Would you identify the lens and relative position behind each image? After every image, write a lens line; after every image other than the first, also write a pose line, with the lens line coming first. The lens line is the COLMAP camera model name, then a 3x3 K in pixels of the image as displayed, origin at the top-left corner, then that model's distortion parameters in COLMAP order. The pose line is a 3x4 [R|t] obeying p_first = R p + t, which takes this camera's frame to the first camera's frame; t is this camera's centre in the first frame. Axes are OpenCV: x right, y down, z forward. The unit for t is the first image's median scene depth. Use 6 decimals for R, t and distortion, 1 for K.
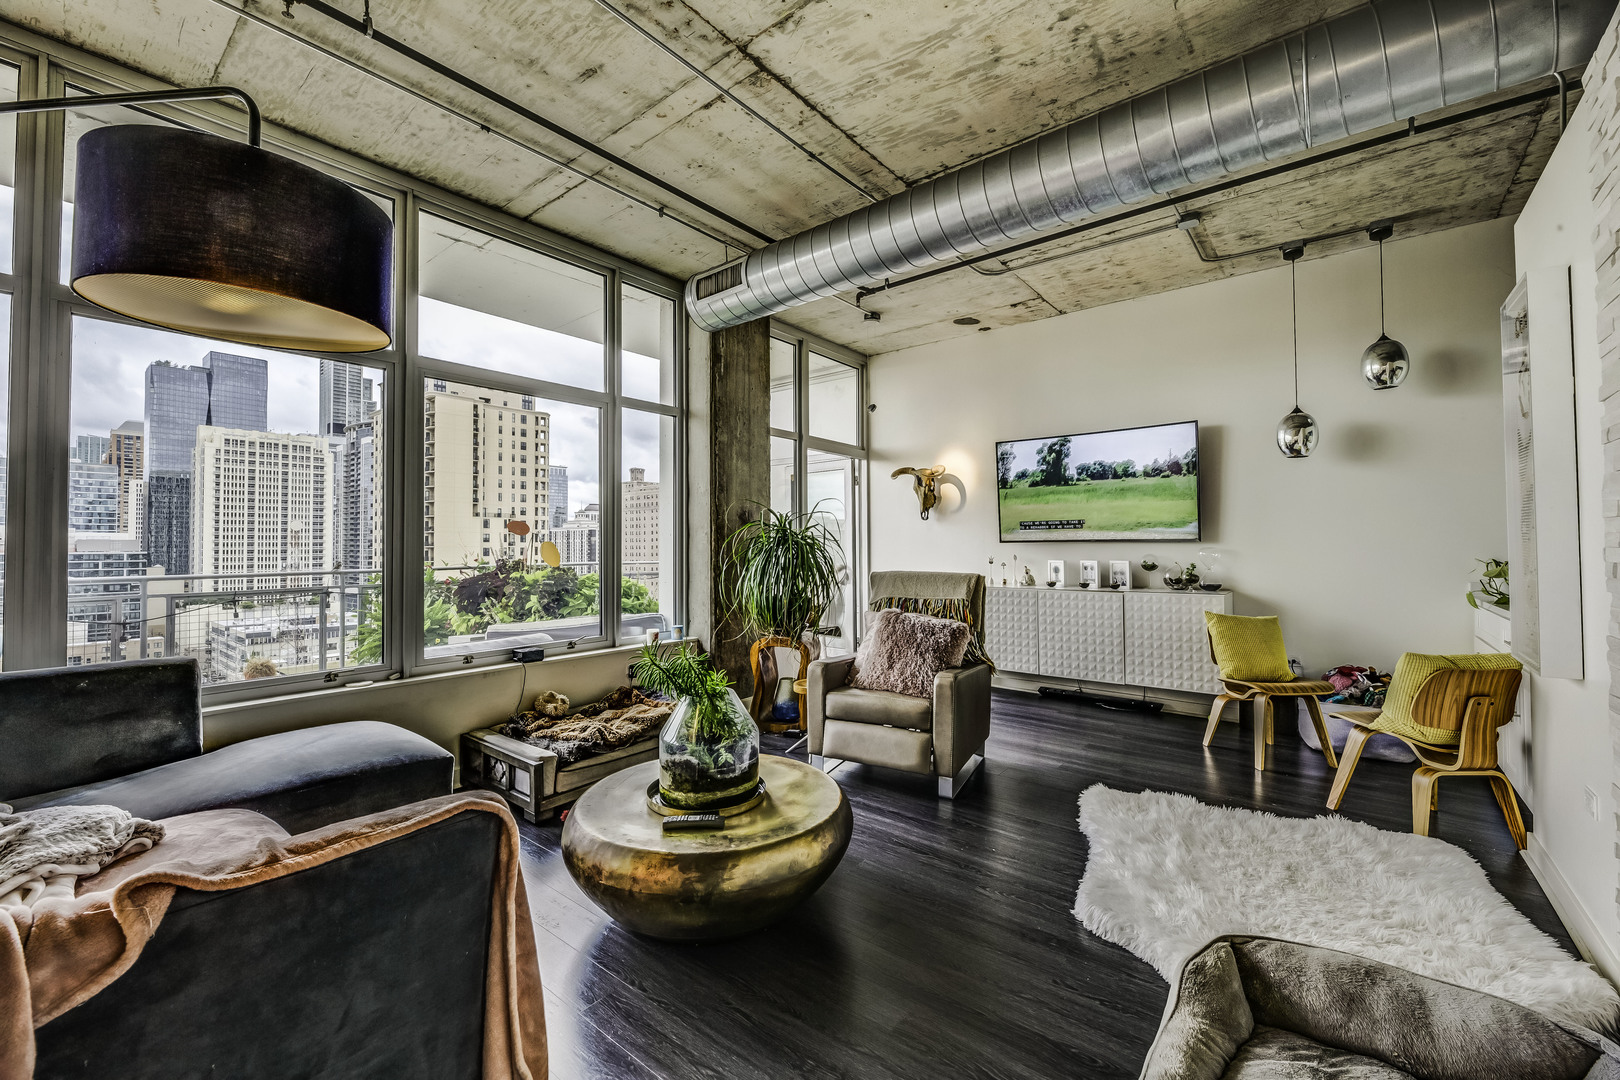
lens RADIAL K [[653.3, 0, 810.4], [0, 653.3, 532.3], [0, 0, 1]] dist [0.000369, -0.002730]
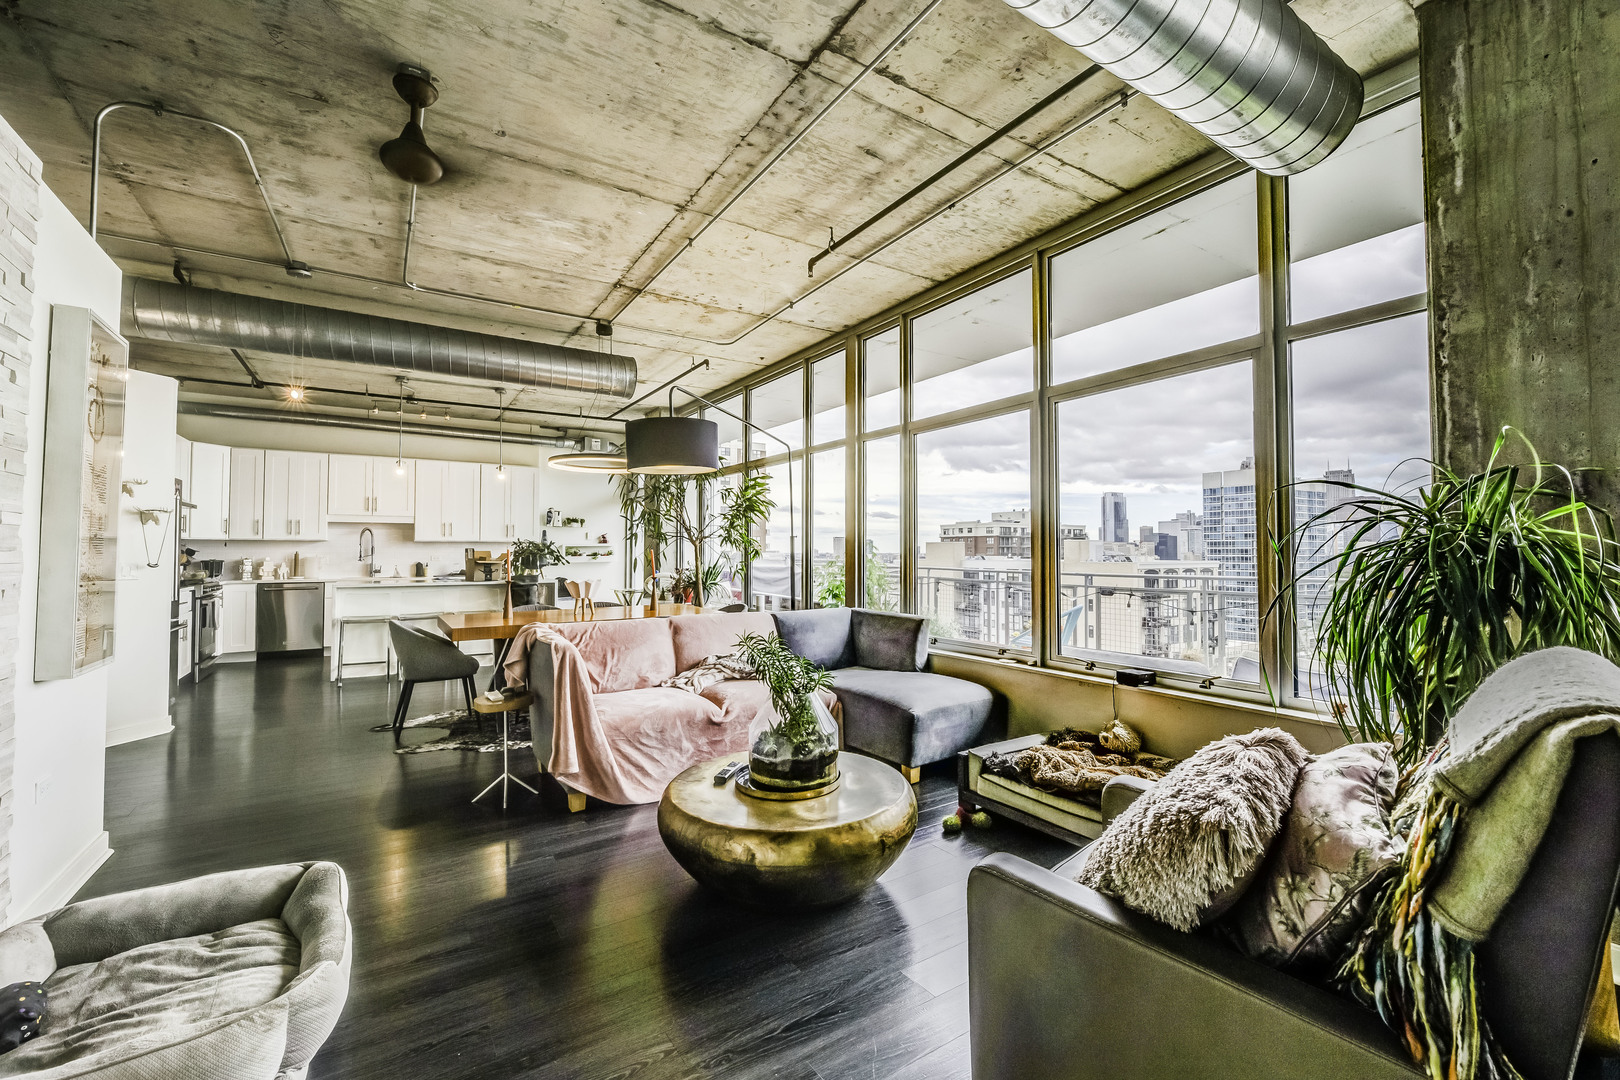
lens RADIAL K [[666.4, 0, 811.2], [0, 666.4, 534.2], [0, 0, 1]] dist [-0.000693, -0.000280]
pose [[-0.312245, -0.020358, -0.949784, 0.491523], [0.021305, 0.999369, -0.028425, 0.008044], [0.949763, -0.029111, -0.311614, 0.751514]]
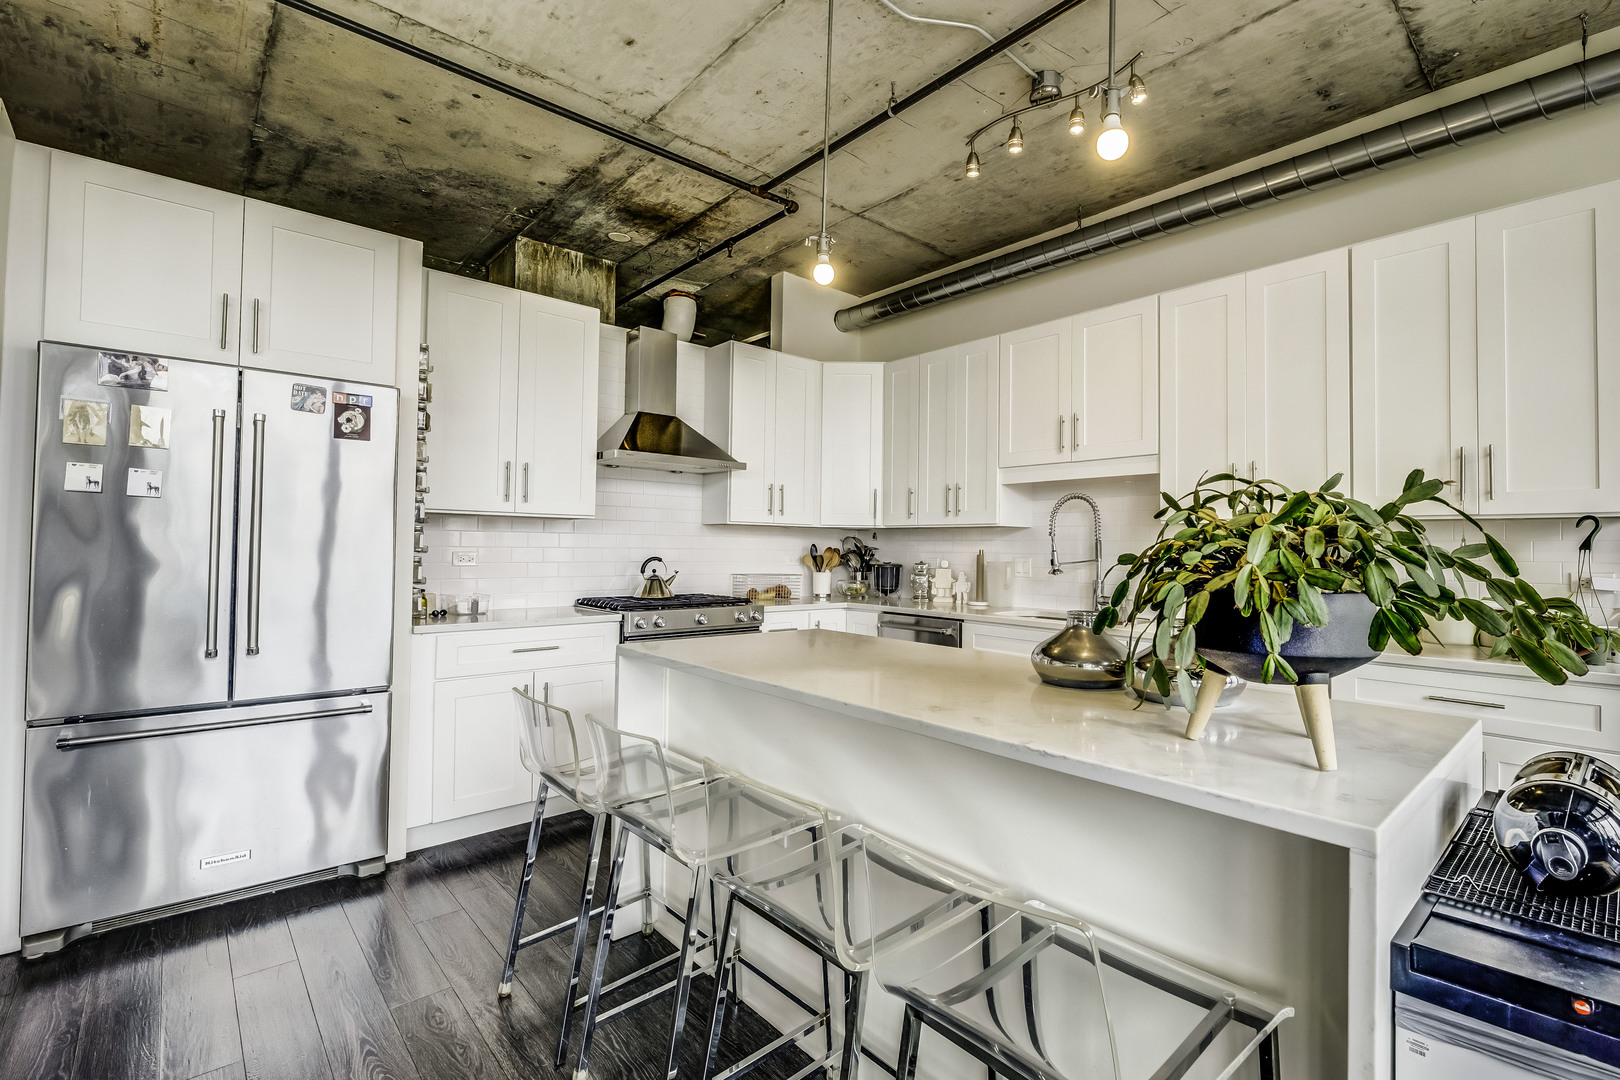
lens RADIAL K [[722.1, 0, 884.1], [0, 722.1, 530.5], [0, 0, 1]] dist [0.000091, -0.000289]
pose [[-0.992648, -0.006585, 0.120854, -0.855301], [-0.012079, 0.998924, -0.044783, -0.008411], [-0.120429, -0.045914, -0.991660, -0.220911]]
